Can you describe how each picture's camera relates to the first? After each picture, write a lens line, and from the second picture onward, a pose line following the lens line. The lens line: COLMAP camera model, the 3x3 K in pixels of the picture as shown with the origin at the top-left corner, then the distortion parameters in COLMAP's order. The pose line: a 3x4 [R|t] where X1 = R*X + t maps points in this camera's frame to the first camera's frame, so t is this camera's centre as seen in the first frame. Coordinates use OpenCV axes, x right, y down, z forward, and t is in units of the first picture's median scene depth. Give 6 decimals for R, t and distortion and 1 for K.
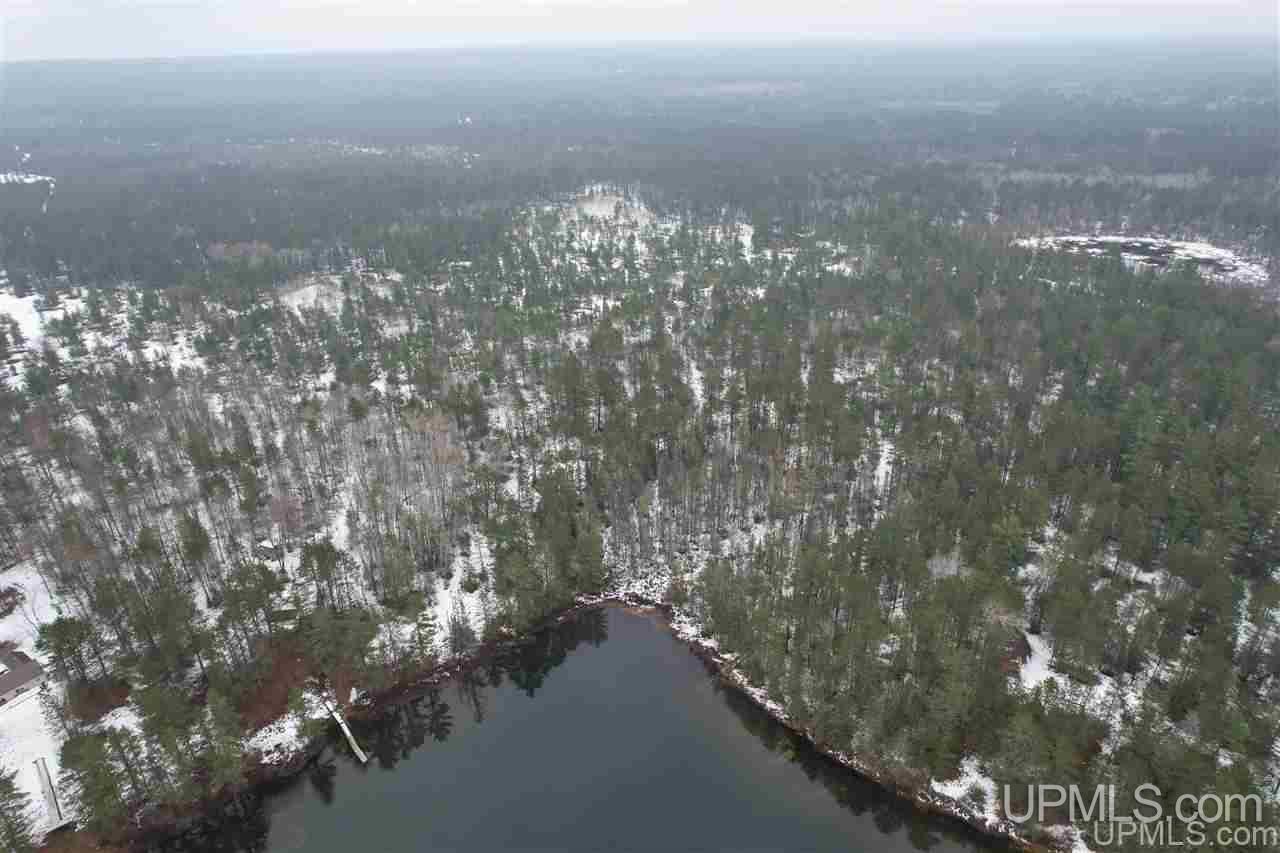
lens RADIAL K [[829.2, 0, 637.2], [0, 829.2, 421.9], [0, 0, 1]] dist [-0.060519, 0.046018]
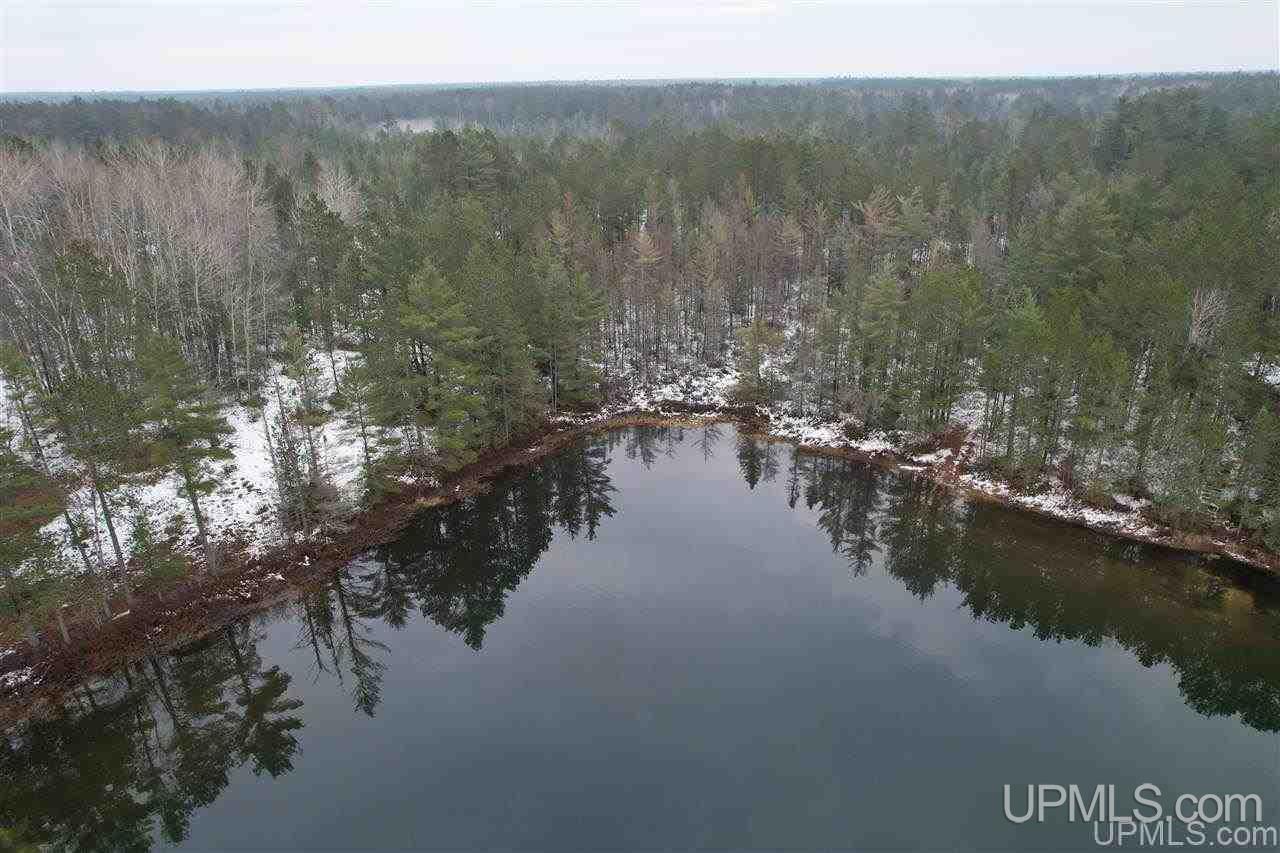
lens RADIAL K [[829.2, 0, 644.3], [0, 829.2, 421.2], [0, 0, 1]] dist [-0.060519, 0.046018]
pose [[0.966521, -0.095006, 0.238350, -0.148399], [0.107244, 0.993472, -0.038880, 0.261104], [-0.233101, 0.063140, 0.970401, 0.583318]]
